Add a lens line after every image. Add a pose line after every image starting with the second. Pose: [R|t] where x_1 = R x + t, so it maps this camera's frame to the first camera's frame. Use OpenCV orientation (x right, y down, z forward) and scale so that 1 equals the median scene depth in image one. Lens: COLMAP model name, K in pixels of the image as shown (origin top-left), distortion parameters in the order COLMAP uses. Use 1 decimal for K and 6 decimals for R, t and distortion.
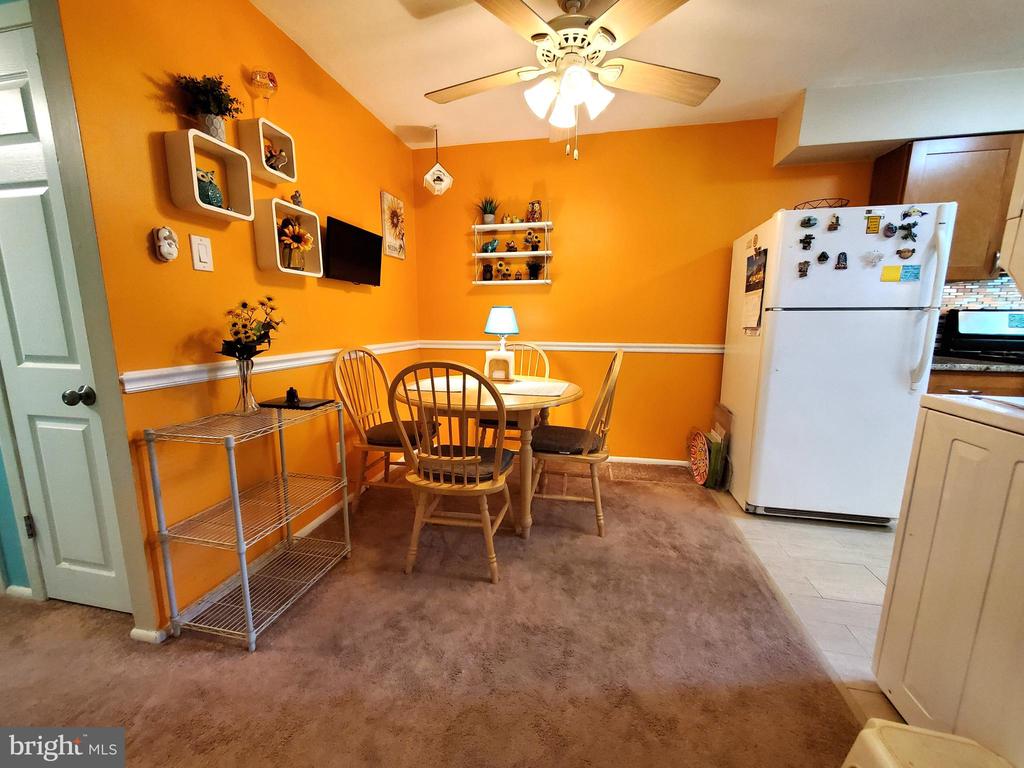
lens RADIAL K [[406.6, 0, 511.5], [0, 406.6, 388.0], [0, 0, 1]] dist [0.003000, -0.000790]
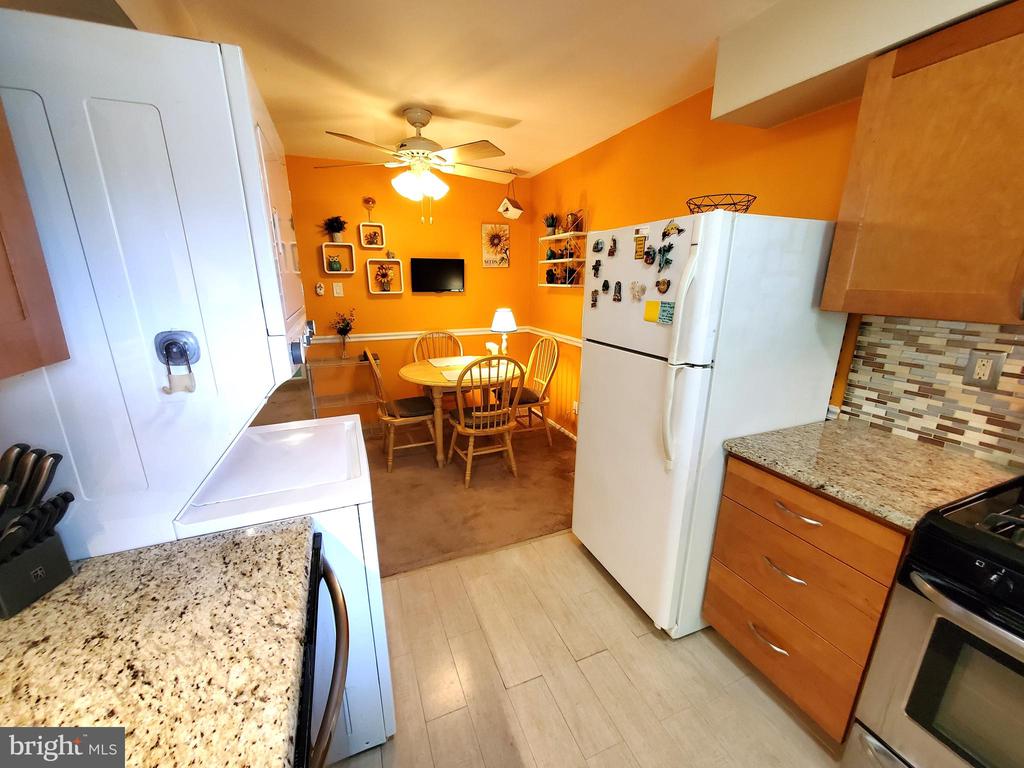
lens RADIAL K [[406.6, 0, 514.8], [0, 406.6, 391.0], [0, 0, 1]] dist [0.003000, -0.000790]
pose [[0.568971, 0.220044, -0.792372, 1.408537], [-0.136263, 0.975444, 0.173039, -0.228392], [0.810990, 0.009517, 0.584983, 0.336266]]
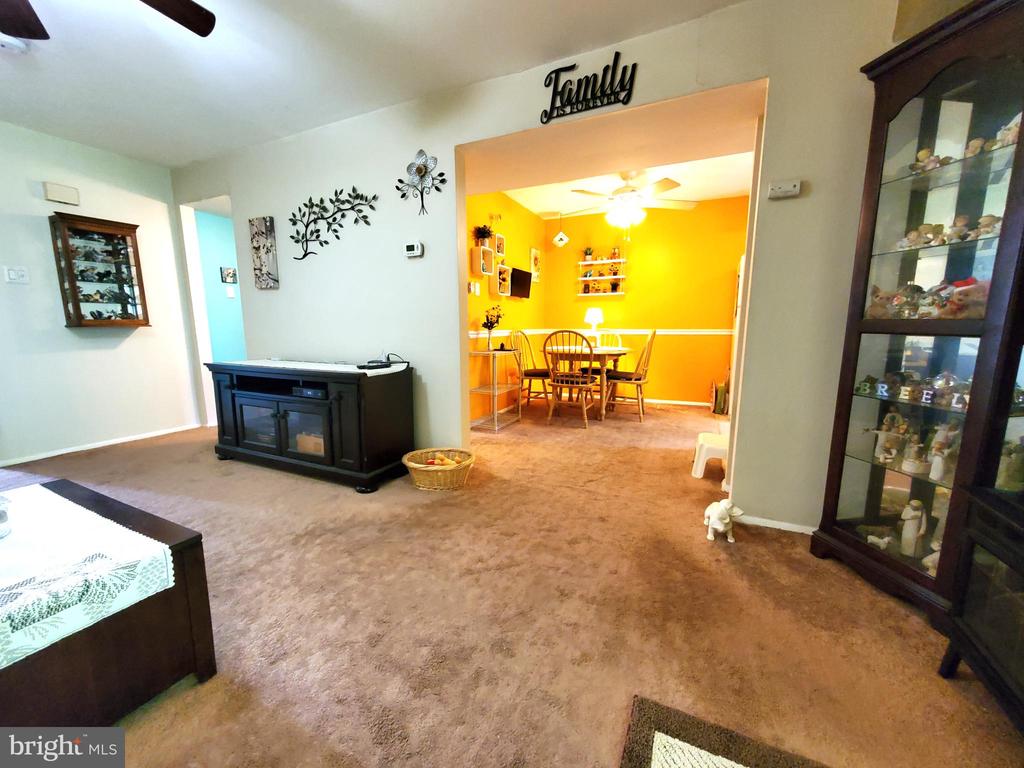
lens RADIAL K [[406.6, 0, 507.2], [0, 406.6, 389.0], [0, 0, 1]] dist [0.003000, -0.000790]
pose [[0.970620, 0.028052, -0.238978, 0.058124], [-0.030479, 0.999515, -0.006465, 0.247732], [0.238681, 0.013559, 0.971003, -1.143186]]
